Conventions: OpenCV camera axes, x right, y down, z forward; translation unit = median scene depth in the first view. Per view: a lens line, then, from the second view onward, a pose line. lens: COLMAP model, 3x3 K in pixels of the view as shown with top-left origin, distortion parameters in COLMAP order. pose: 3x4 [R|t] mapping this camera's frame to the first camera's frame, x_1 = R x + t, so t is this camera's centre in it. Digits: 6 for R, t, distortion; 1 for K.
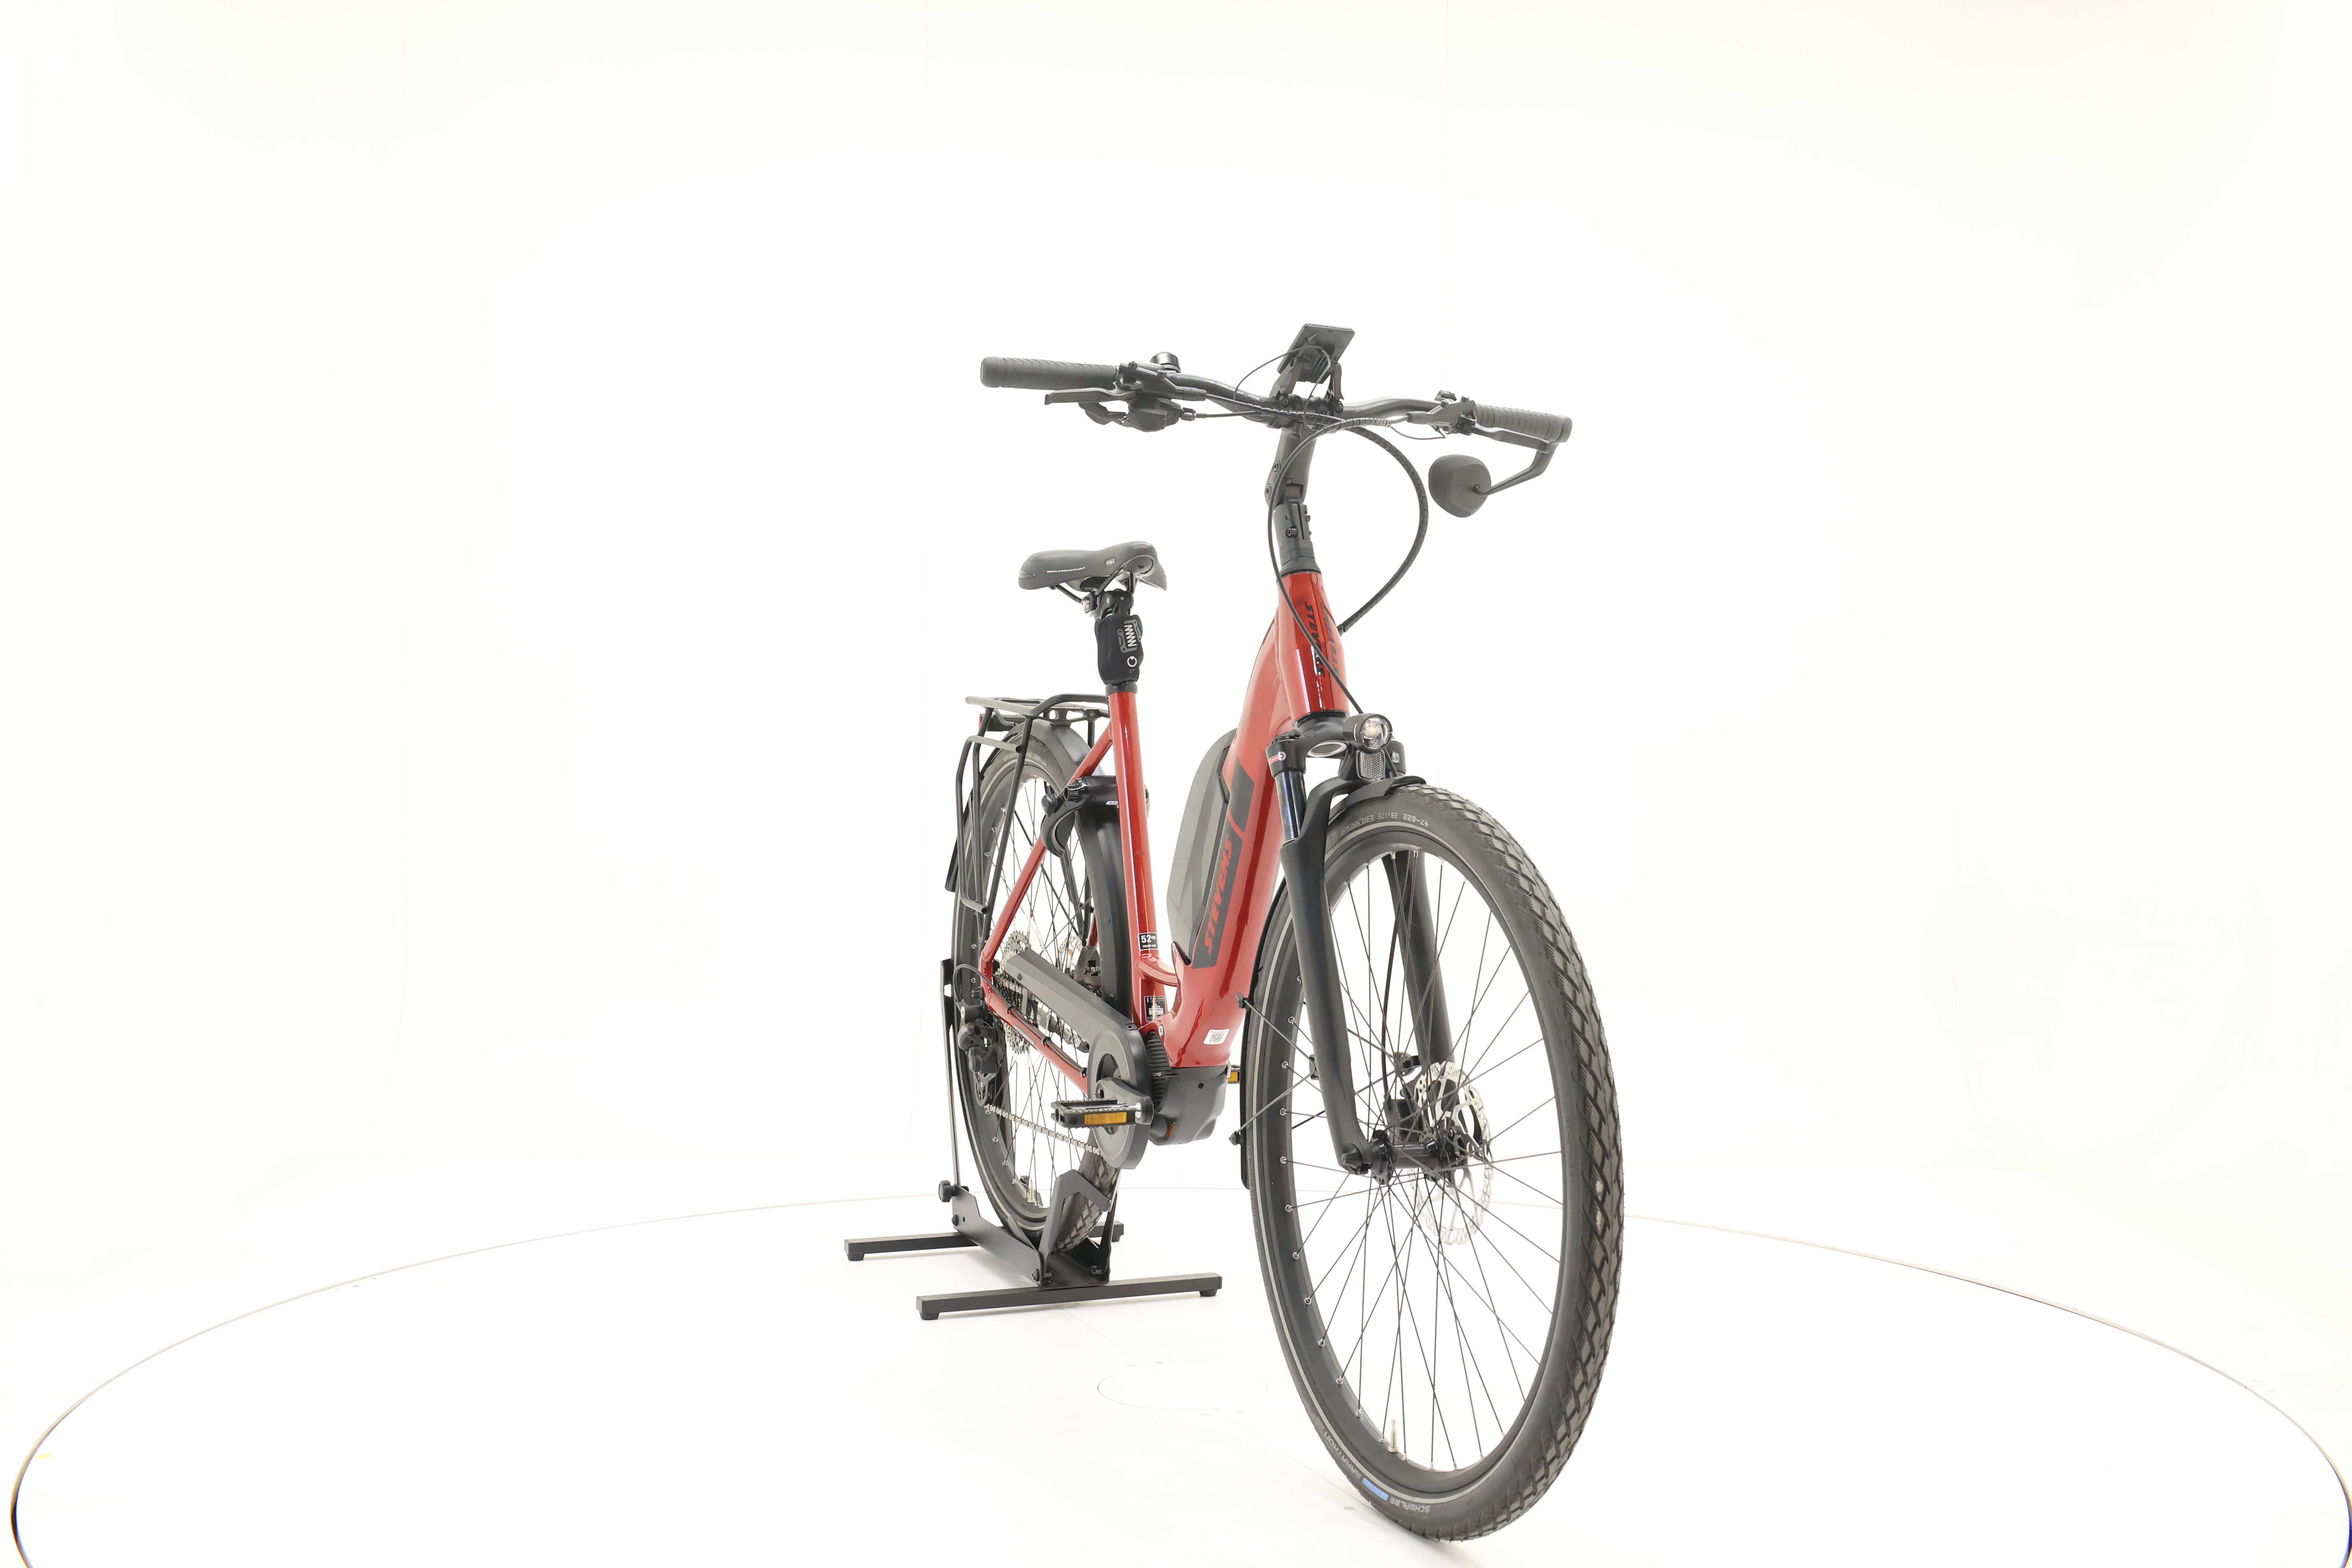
lens RADIAL K [[2529.6, 0, 1174.9], [0, 2529.6, 789.1], [0, 0, 1]] dist [-0.011295, 0.000000]
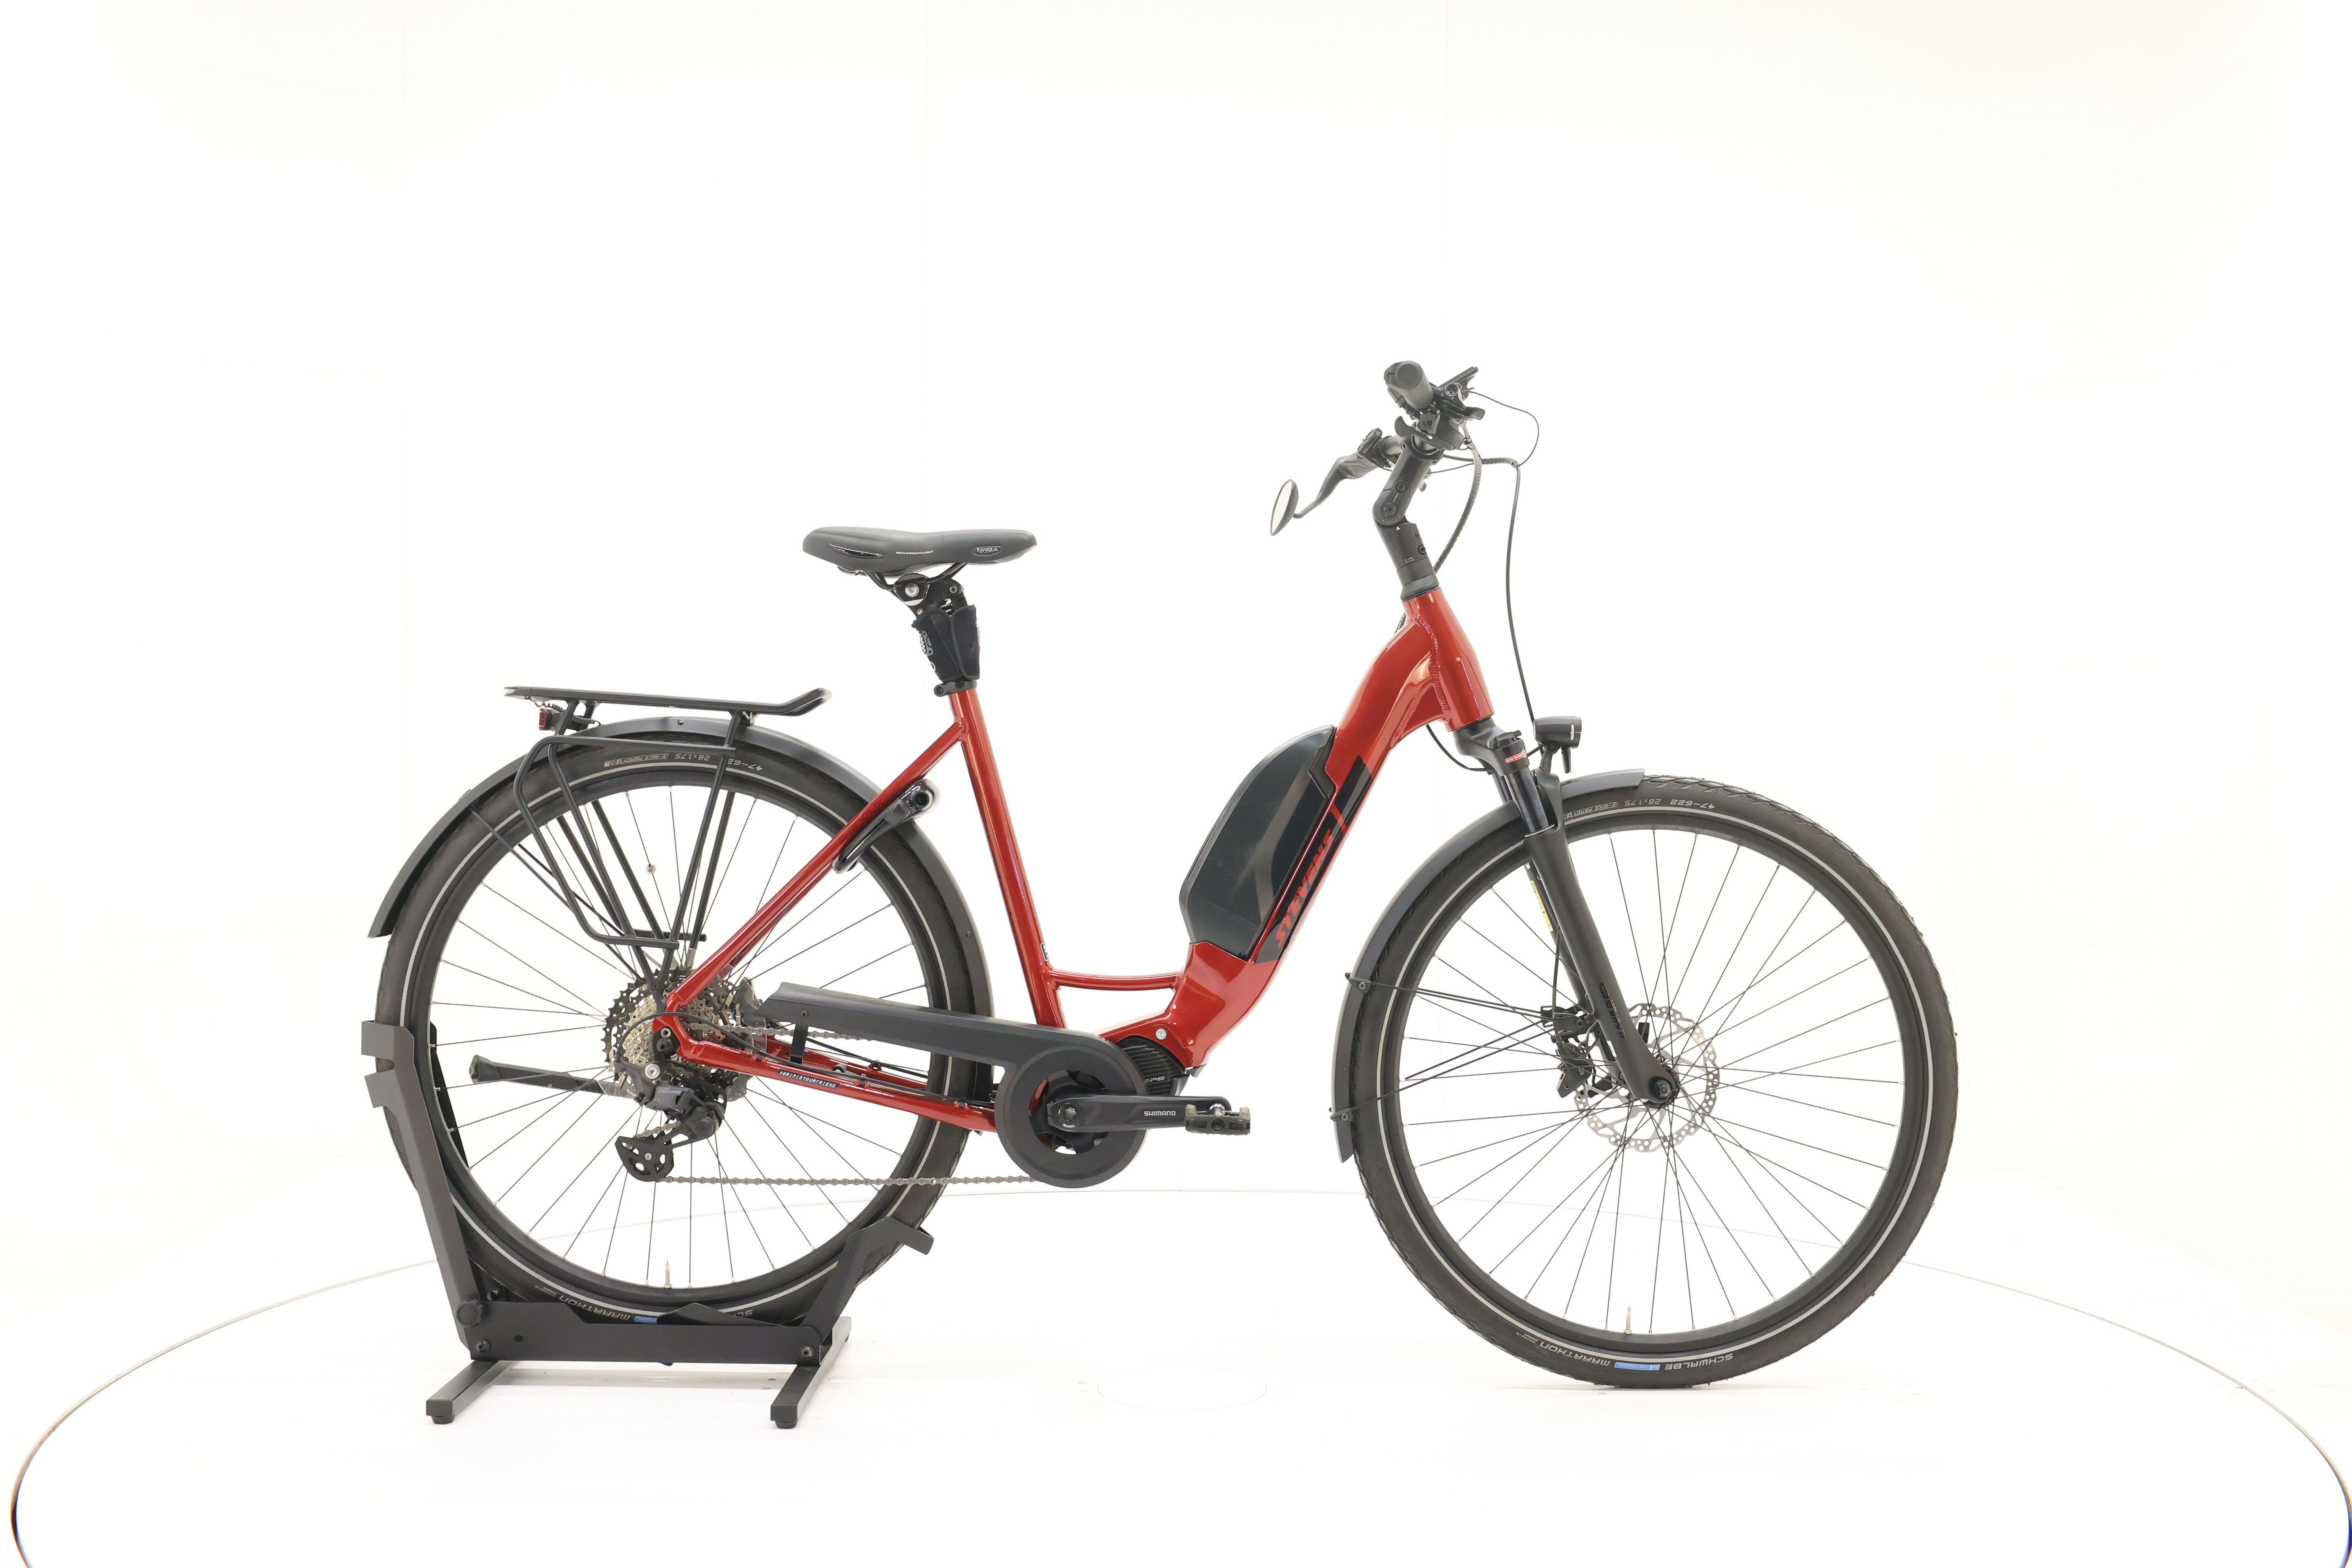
lens RADIAL K [[2529.6, 0, 1179.2], [0, 2529.6, 777.6], [0, 0, 1]] dist [-0.011295, 0.000000]
pose [[0.379228, -0.019076, 0.925107, -1.015268], [0.019921, 0.999724, 0.012449, -0.018691], [-0.925089, 0.013708, 0.379503, 0.683996]]
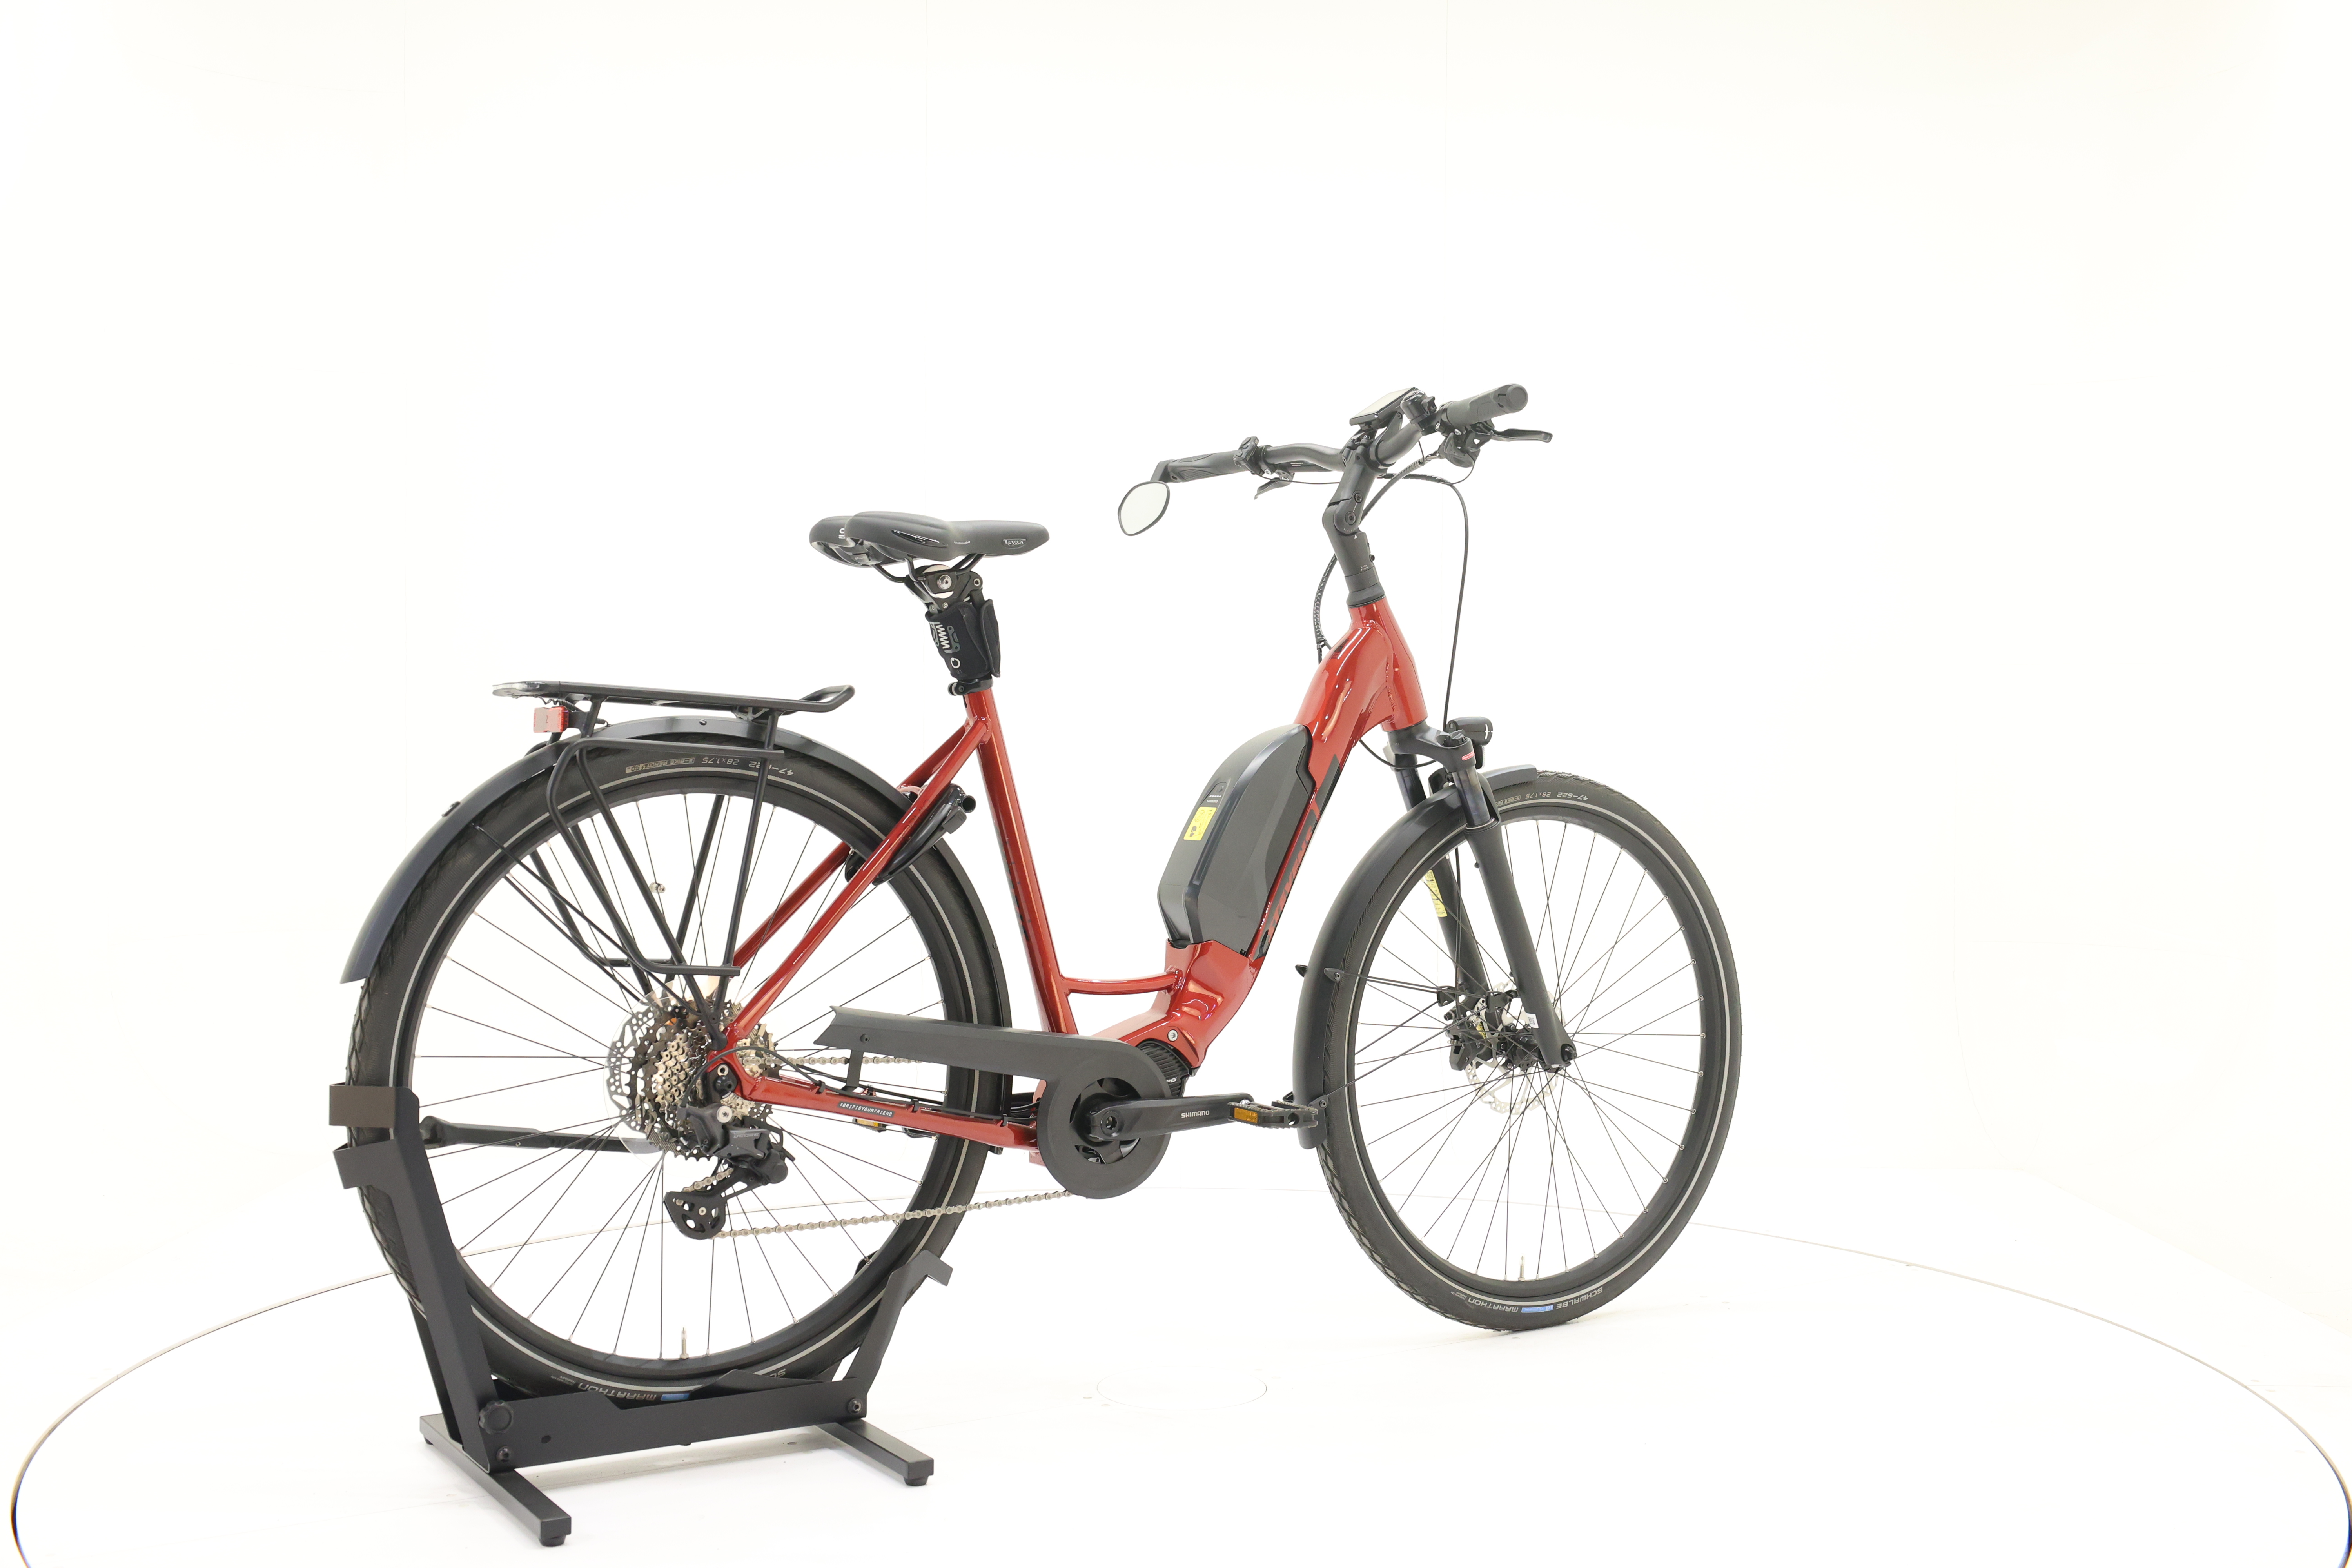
lens RADIAL K [[2529.6, 0, 1185.2], [0, 2529.6, 778.8], [0, 0, 1]] dist [-0.011295, 0.000000]
pose [[-0.182121, -0.022533, 0.983018, -1.078623], [0.020199, 0.999441, 0.026652, -0.033878], [-0.983069, 0.024709, -0.181564, 1.299261]]
